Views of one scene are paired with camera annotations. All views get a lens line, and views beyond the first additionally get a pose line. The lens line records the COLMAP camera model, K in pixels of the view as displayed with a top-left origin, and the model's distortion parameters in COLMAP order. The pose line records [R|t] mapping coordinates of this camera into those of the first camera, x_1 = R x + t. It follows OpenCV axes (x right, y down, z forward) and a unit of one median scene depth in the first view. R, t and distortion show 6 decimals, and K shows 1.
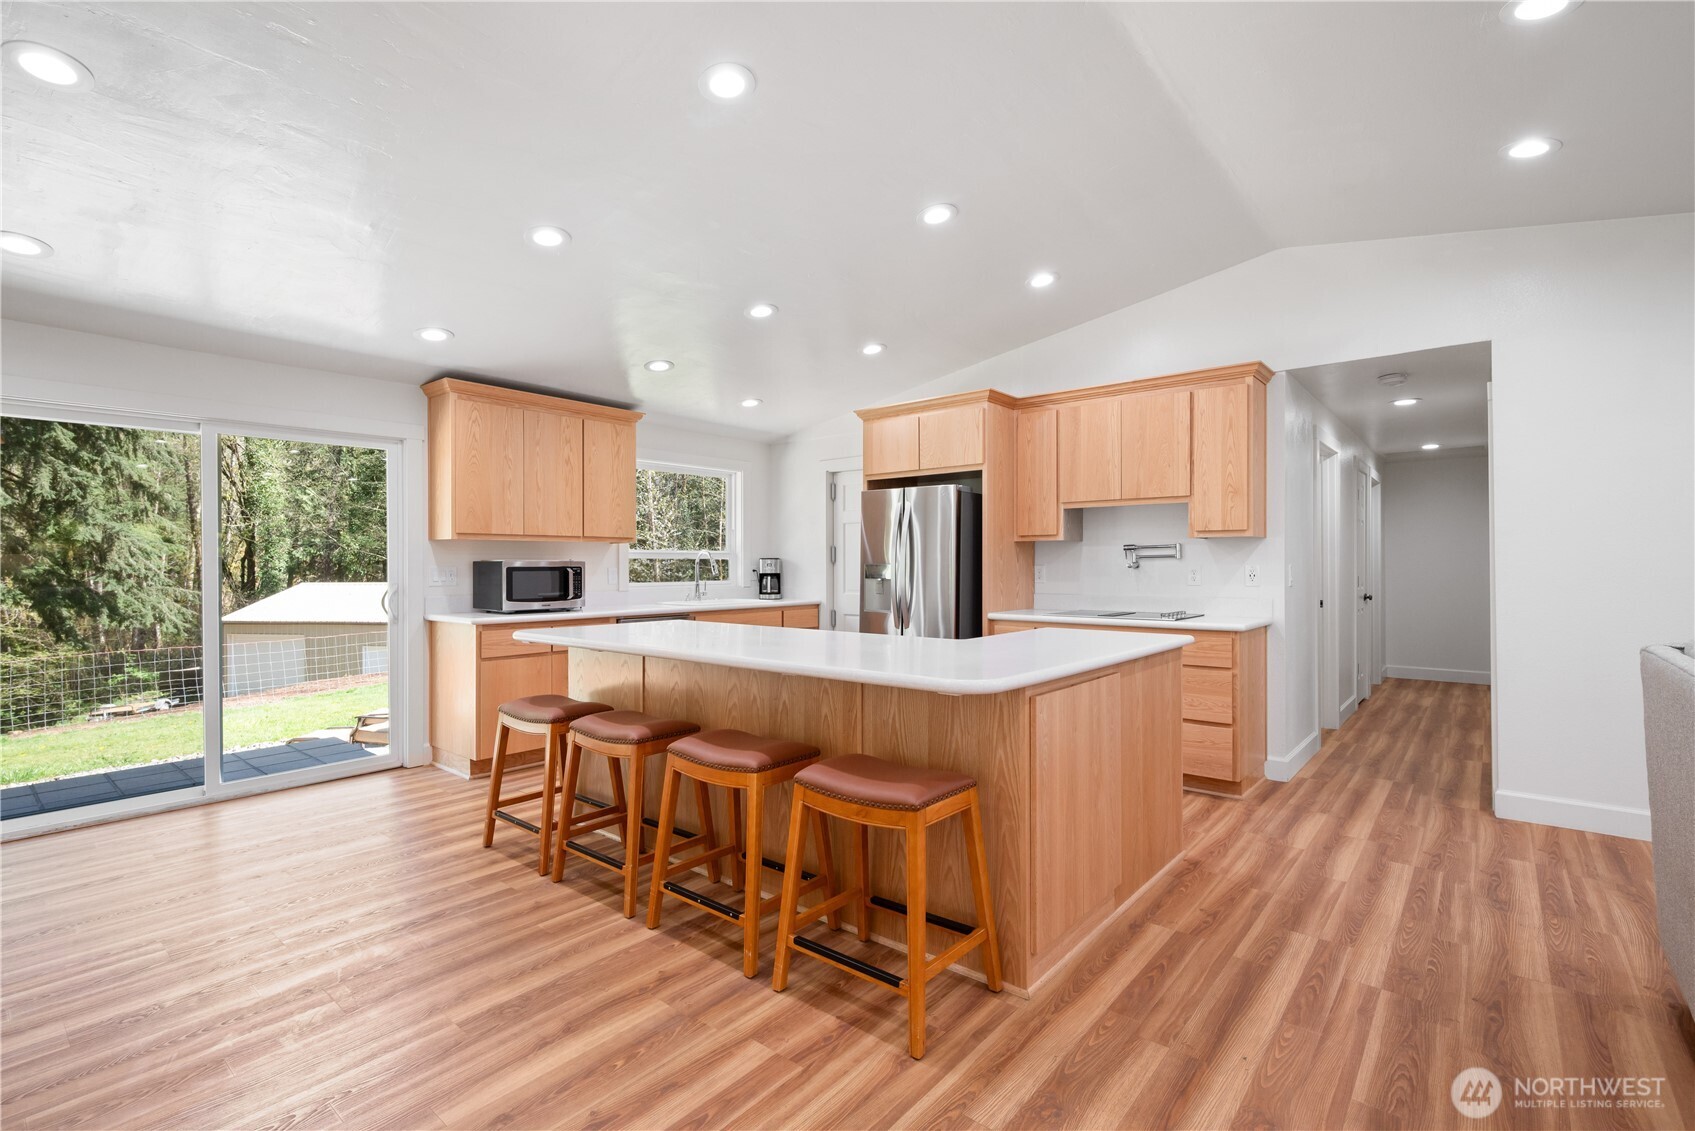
lens RADIAL K [[774.7, 0, 854.6], [0, 774.7, 566.4], [0, 0, 1]] dist [0.005652, 0.000200]
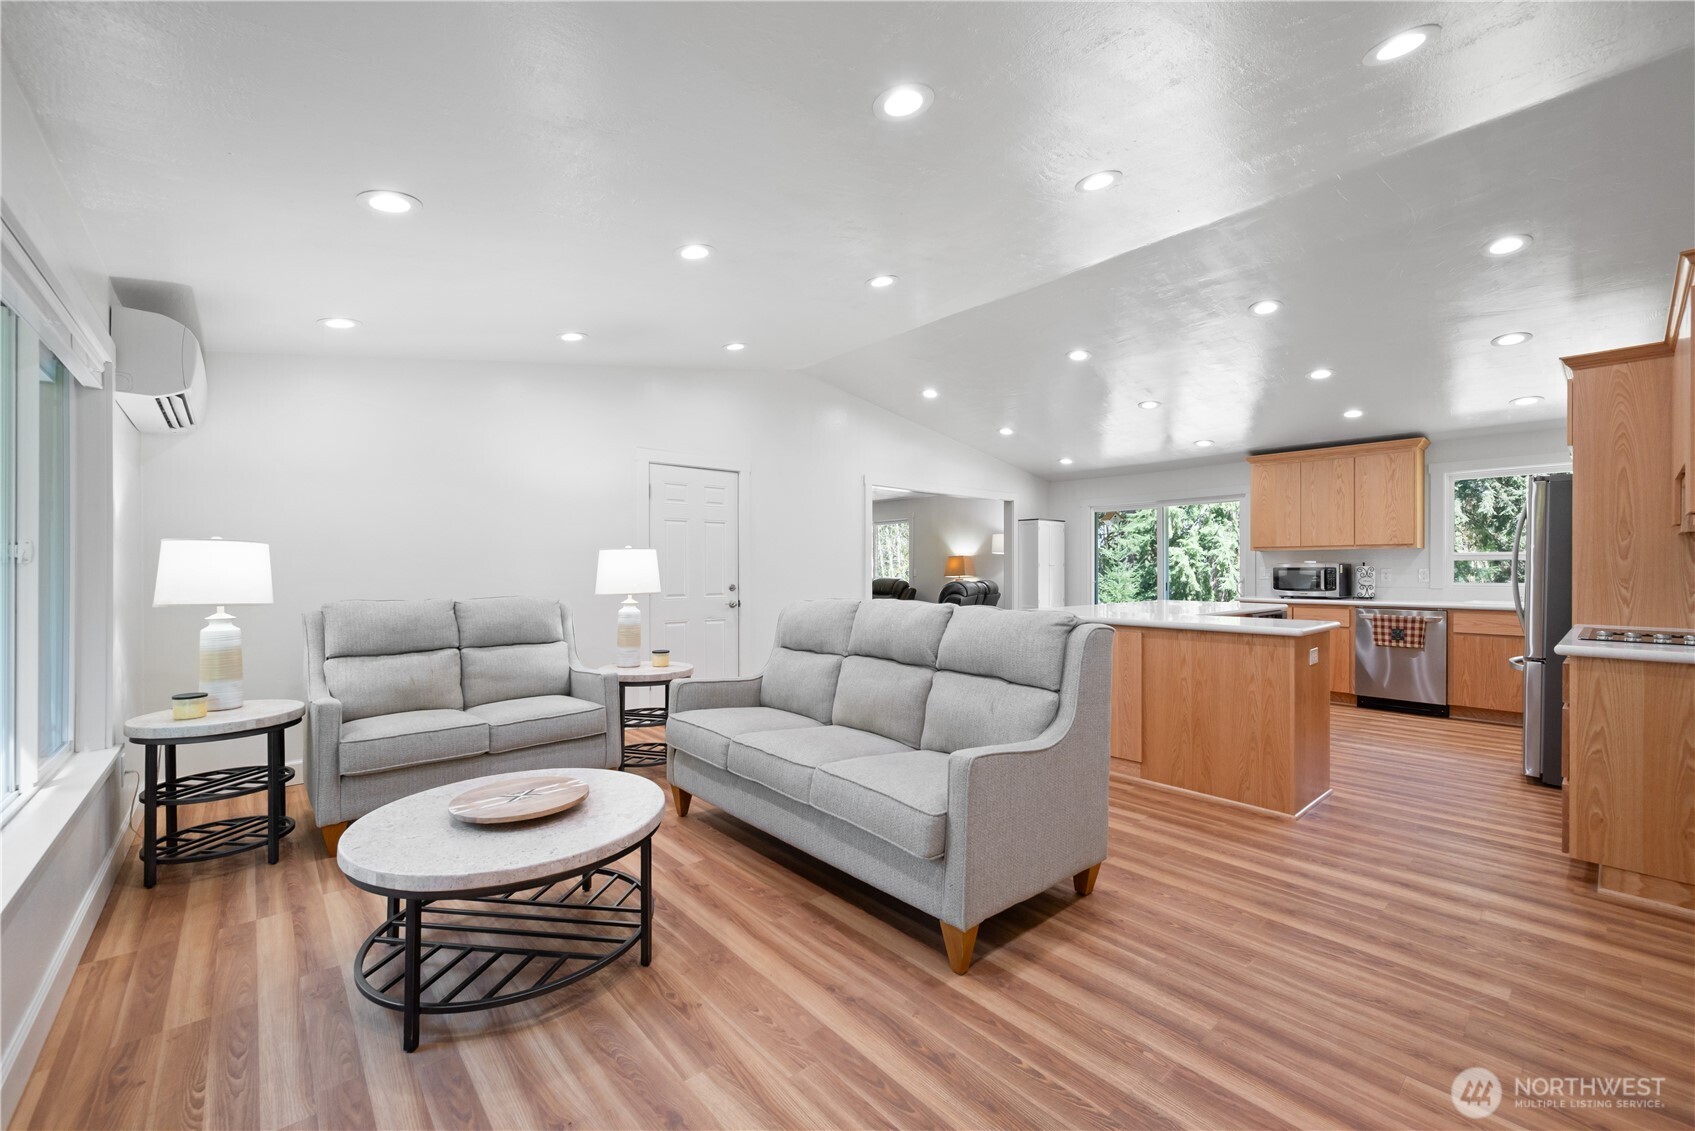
lens RADIAL K [[668.6, 0, 847.2], [0, 668.6, 567.0], [0, 0, 1]] dist [0.000086, -0.000171]
pose [[-0.156788, 0.000442, -0.987632, 1.539828], [0.001811, 0.999998, 0.000160, -0.002606], [0.987631, -0.001764, -0.156789, 0.514754]]
